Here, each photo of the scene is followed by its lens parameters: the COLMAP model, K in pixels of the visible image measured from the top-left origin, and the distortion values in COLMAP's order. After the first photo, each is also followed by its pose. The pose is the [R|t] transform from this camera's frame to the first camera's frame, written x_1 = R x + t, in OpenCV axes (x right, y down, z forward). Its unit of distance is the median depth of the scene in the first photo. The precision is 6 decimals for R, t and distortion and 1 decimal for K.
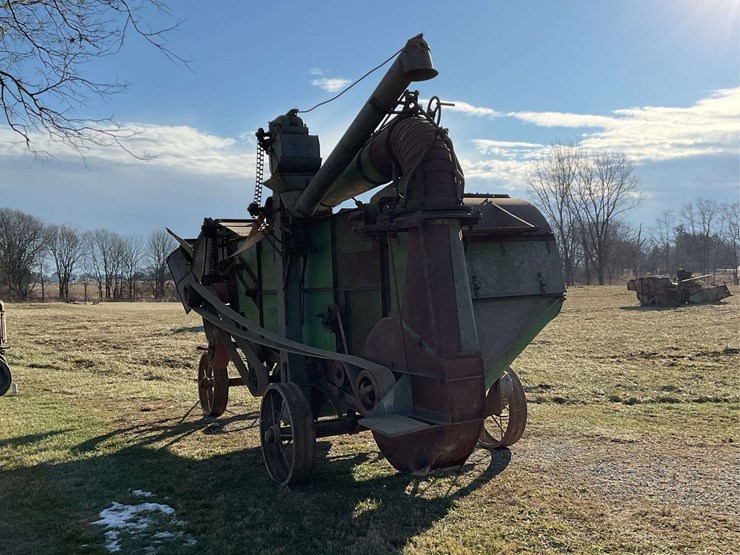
lens RADIAL K [[826.1, 0, 359.3], [0, 826.1, 278.1], [0, 0, 1]] dist [0.079184, -0.035787]
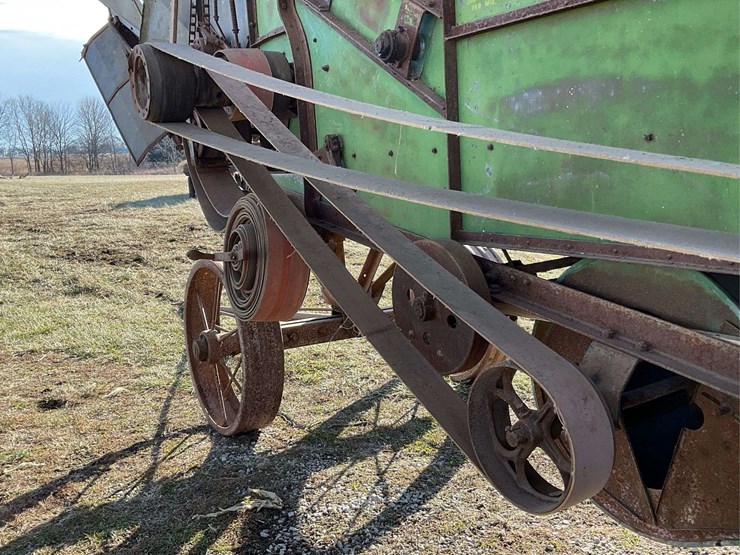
lens RADIAL K [[591.4, 0, 309.7], [0, 591.4, 276.9], [0, 0, 1]] dist [0.087737, -0.207928]
pose [[0.995143, -0.029611, 0.093881, -0.117500], [0.011840, 0.982768, 0.184465, 0.035191], [-0.097726, -0.182458, 0.978345, 0.529891]]
